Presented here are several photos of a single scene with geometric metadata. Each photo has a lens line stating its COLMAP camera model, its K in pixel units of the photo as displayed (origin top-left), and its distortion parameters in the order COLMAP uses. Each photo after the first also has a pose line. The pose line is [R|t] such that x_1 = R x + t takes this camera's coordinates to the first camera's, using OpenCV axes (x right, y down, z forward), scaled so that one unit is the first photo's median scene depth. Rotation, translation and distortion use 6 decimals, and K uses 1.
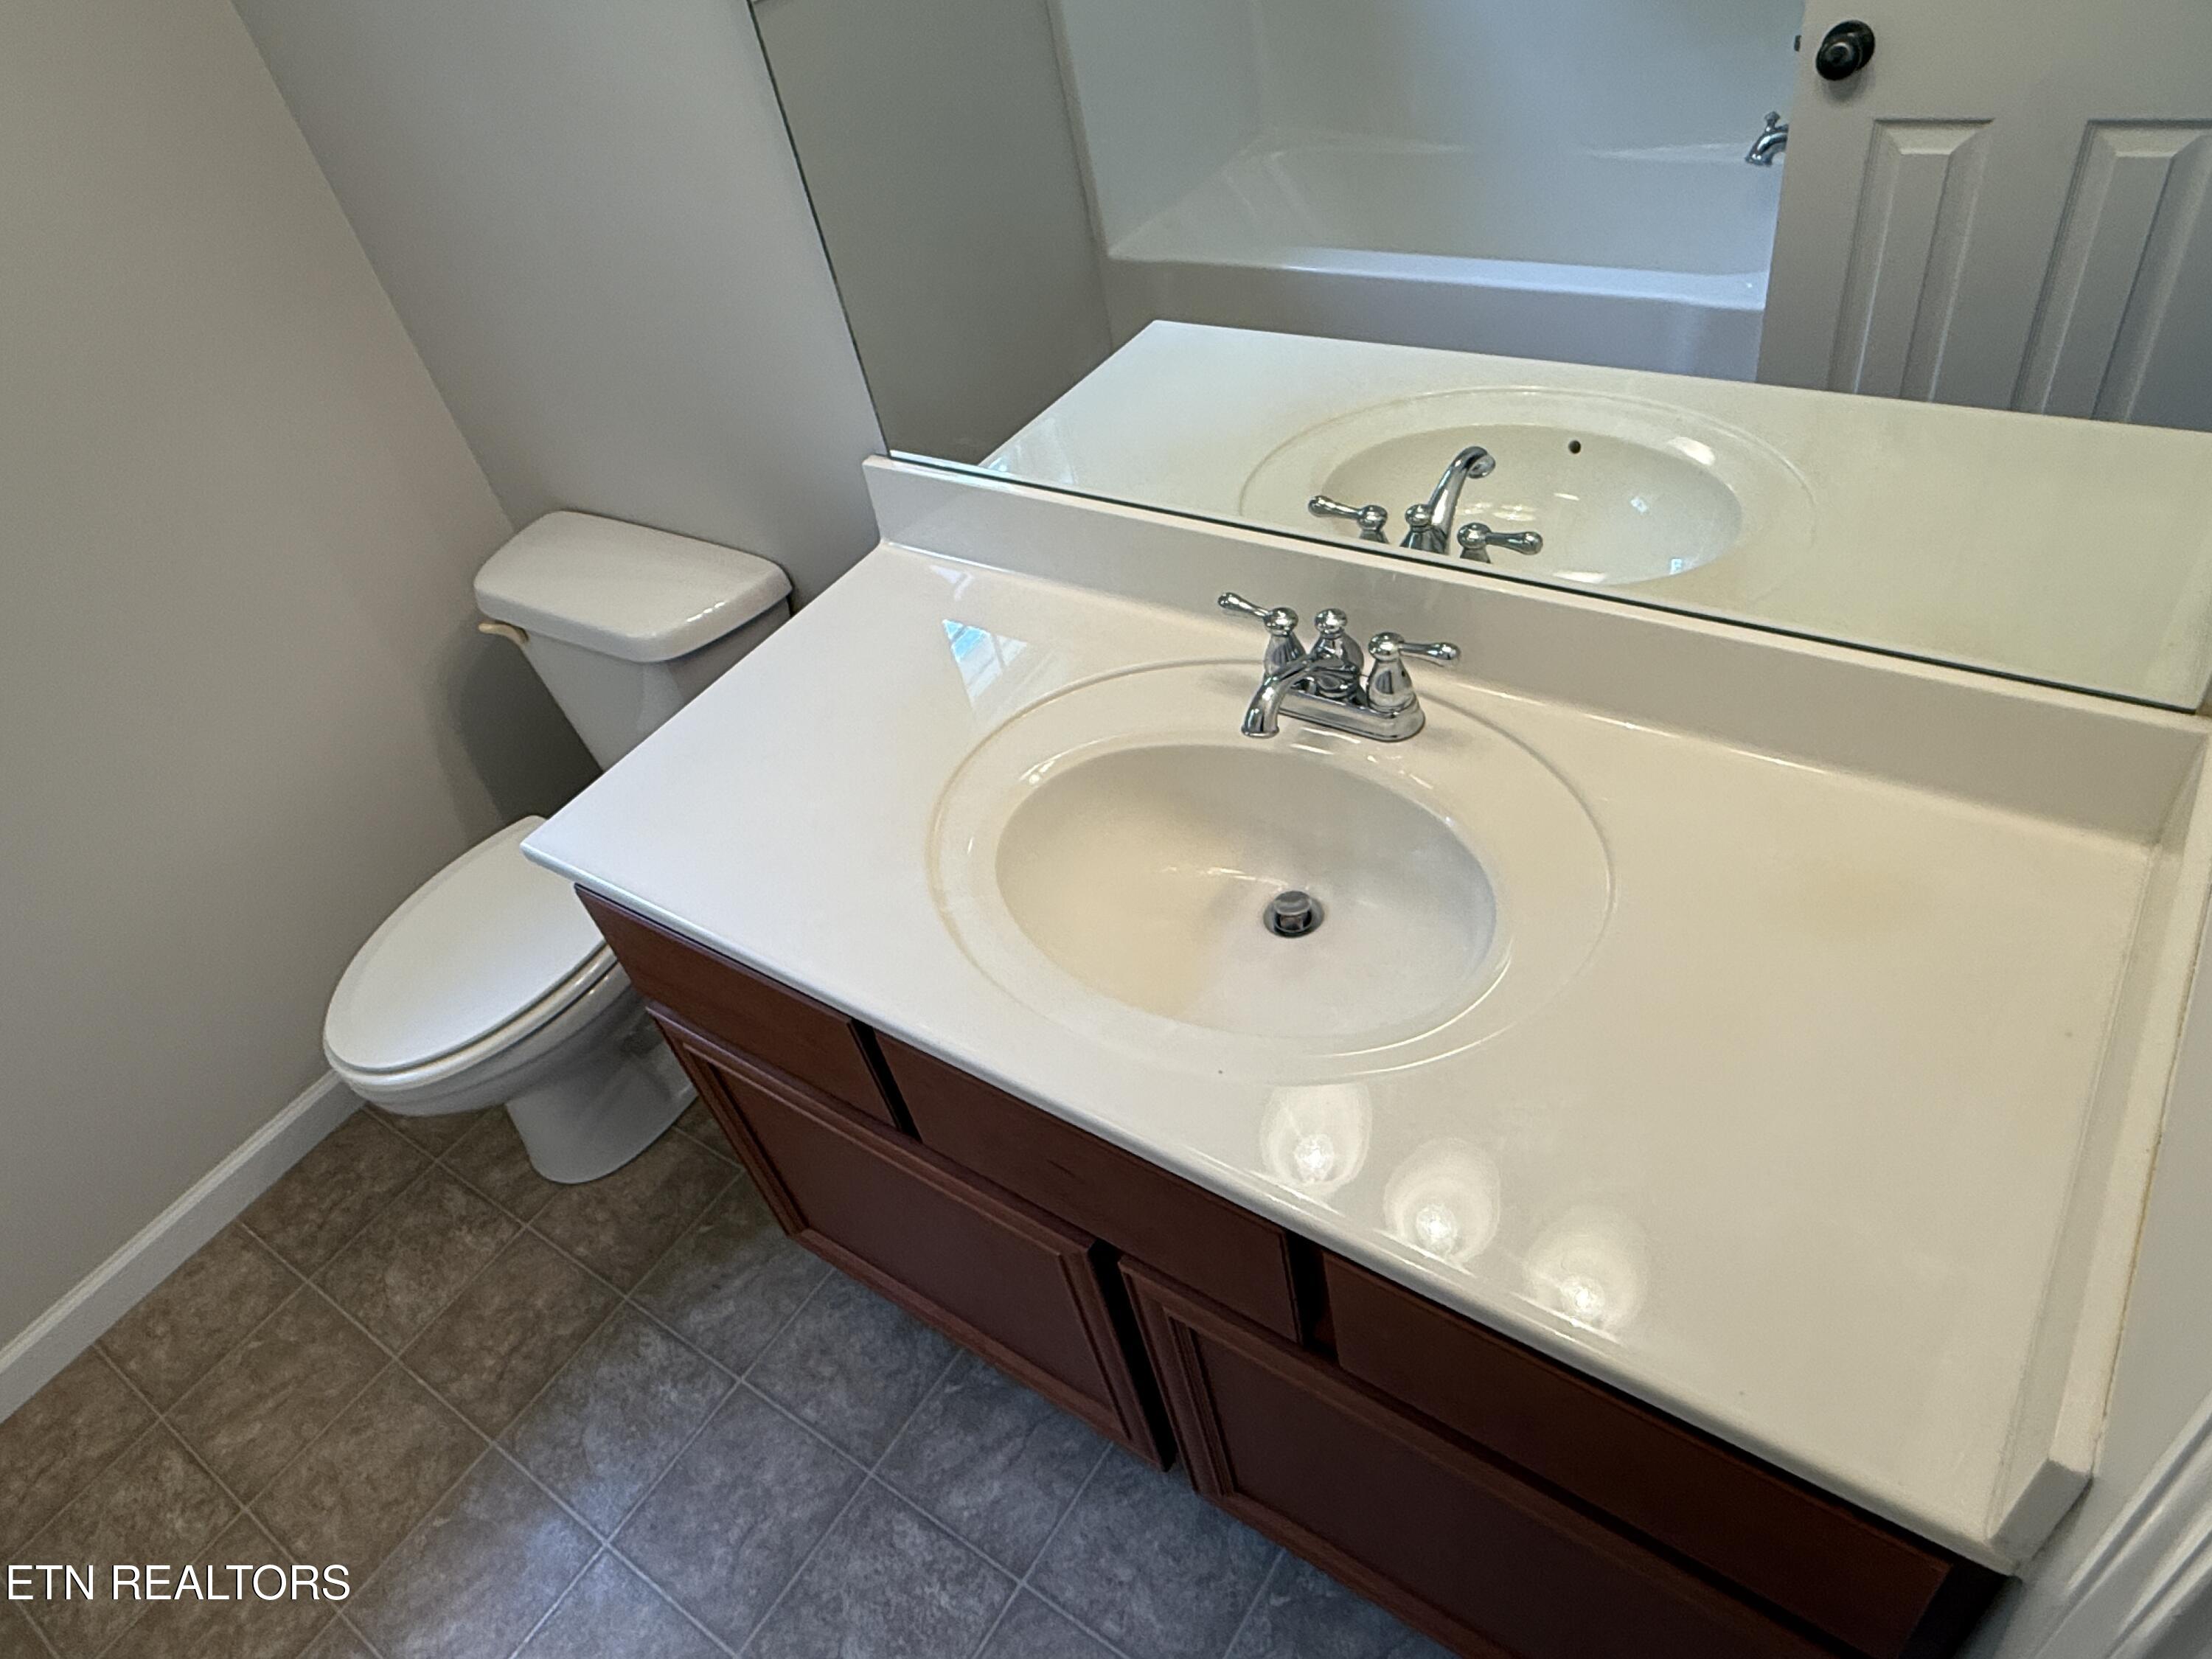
lens RADIAL K [[1395.5, 0, 1116.4], [0, 1395.5, 833.4], [0, 0, 1]] dist [-0.000296, -0.002816]
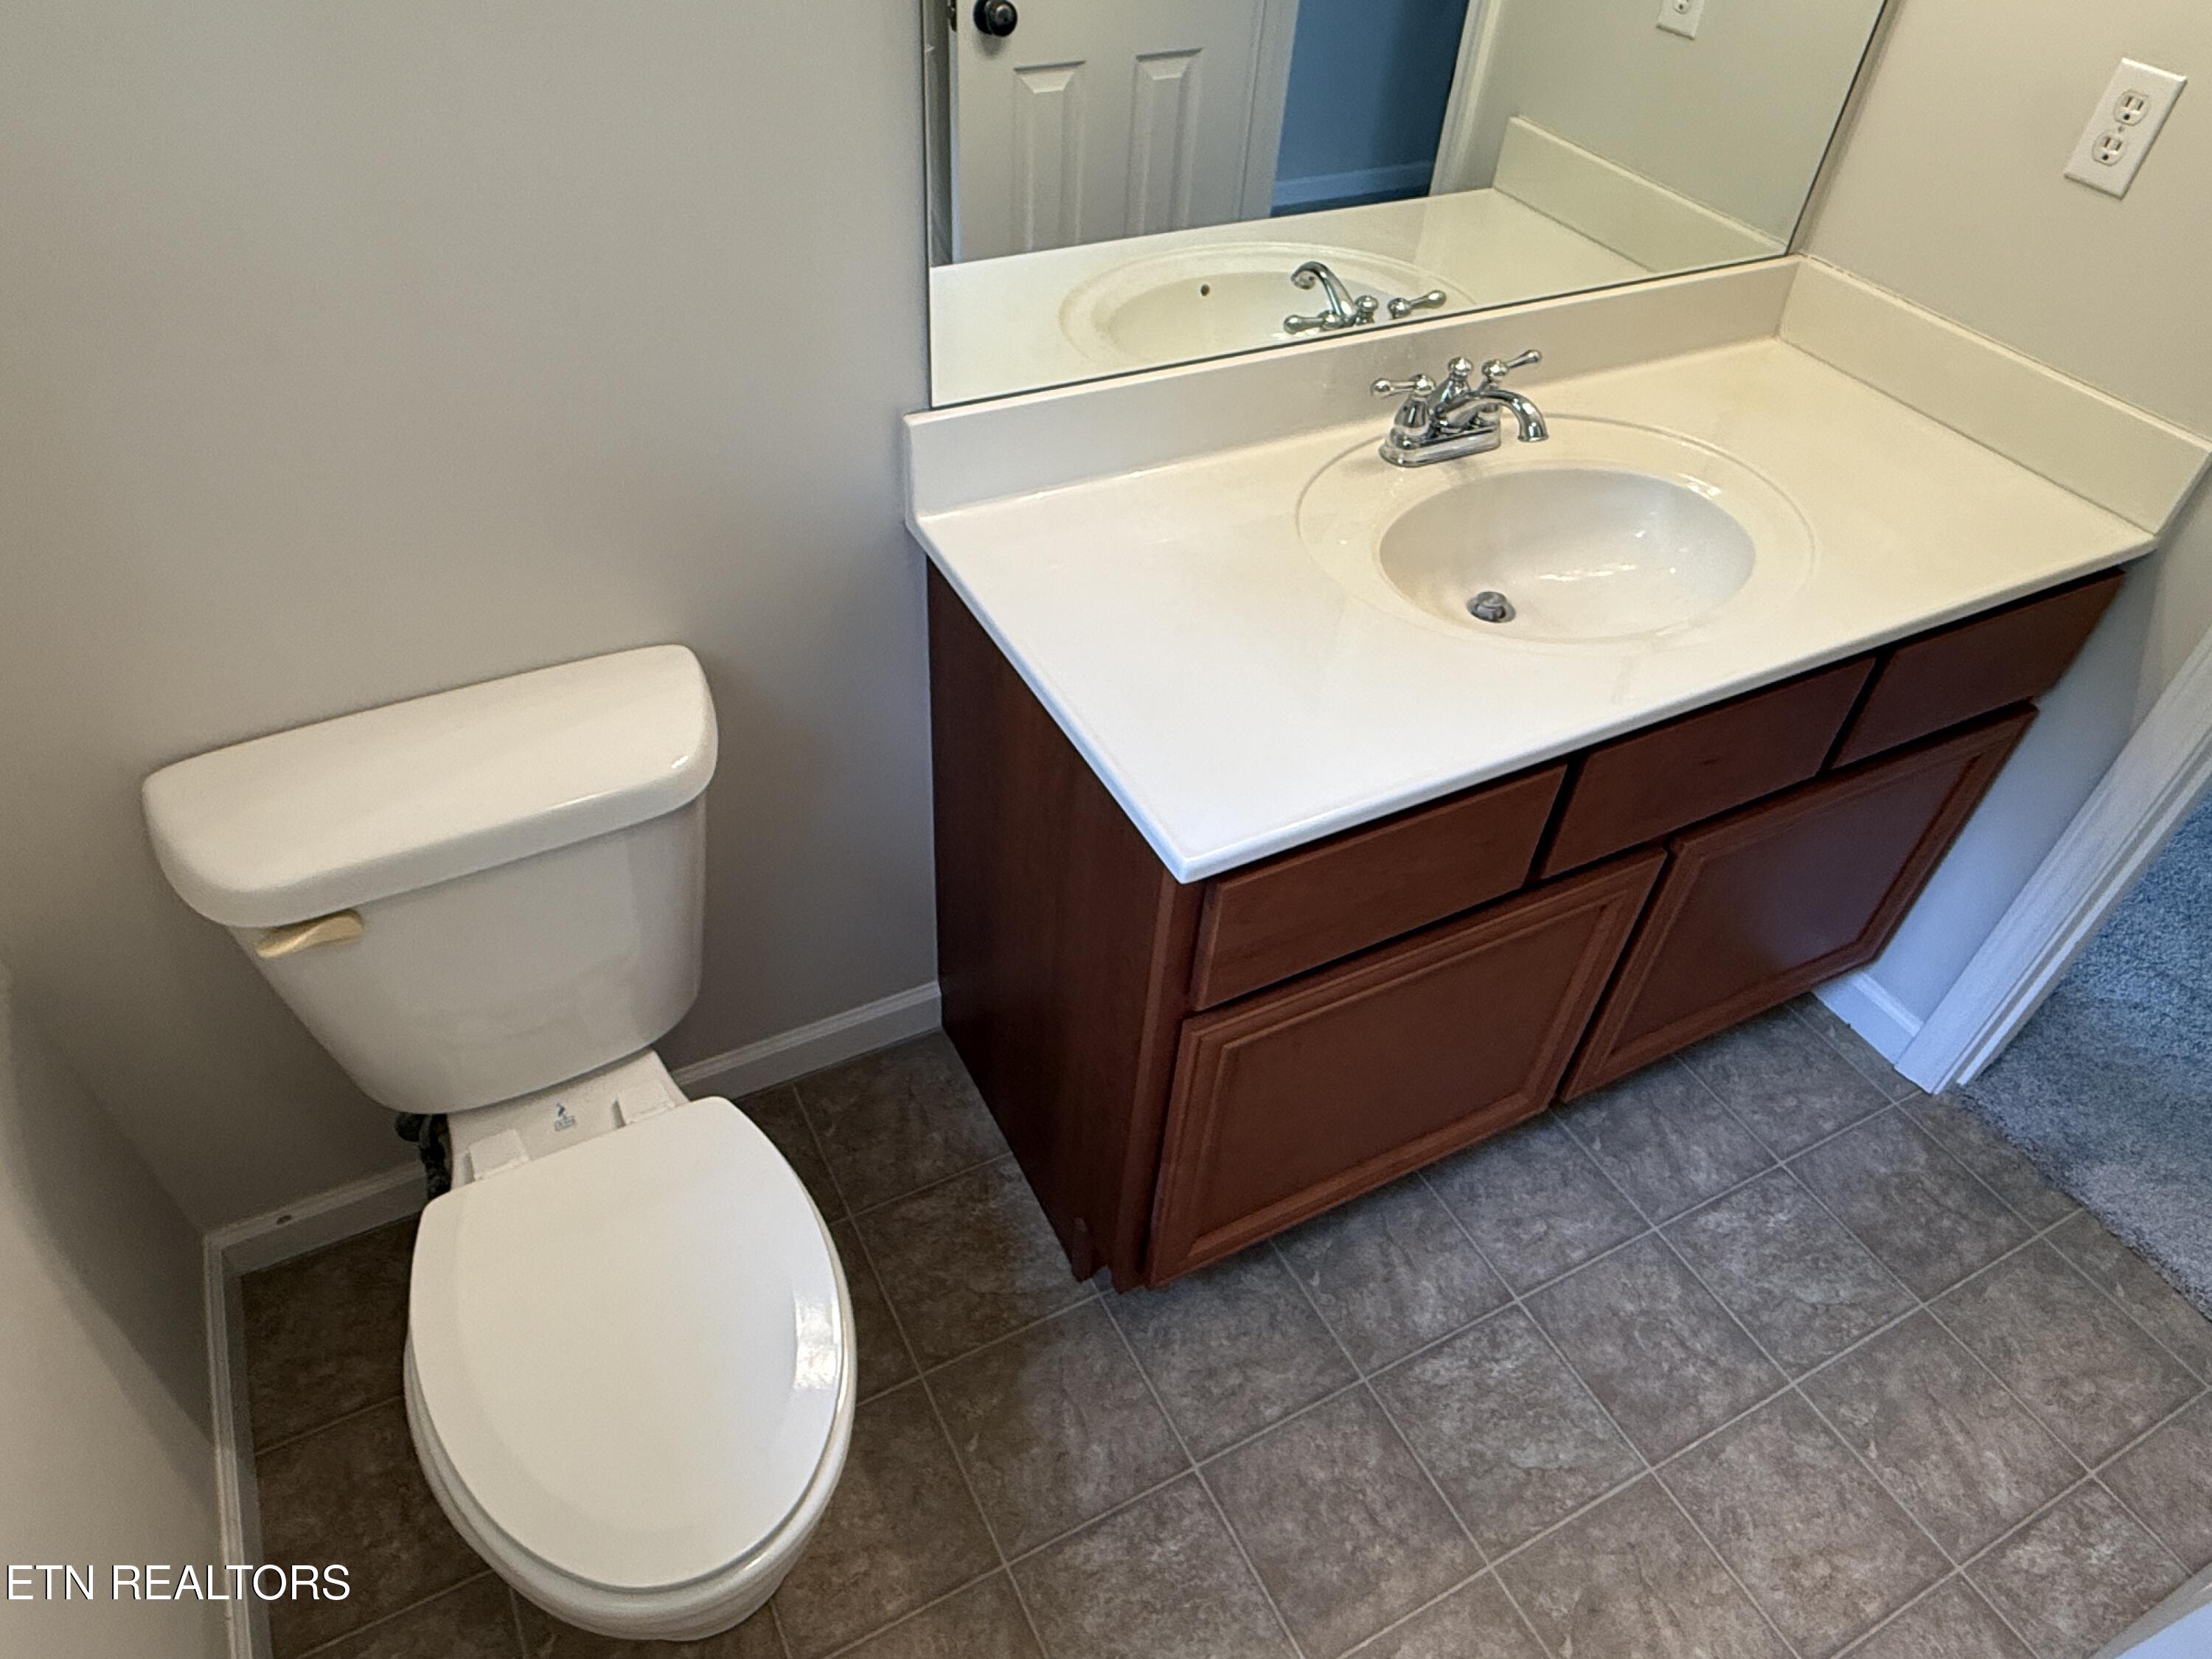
lens RADIAL K [[1395.5, 0, 1107.7], [0, 1395.5, 824.7], [0, 0, 1]] dist [-0.000296, -0.002816]
pose [[0.449238, -0.446363, 0.773916, -0.862320], [0.501571, 0.842859, 0.194977, -0.154629], [-0.739332, 0.300582, 0.602527, 0.436331]]
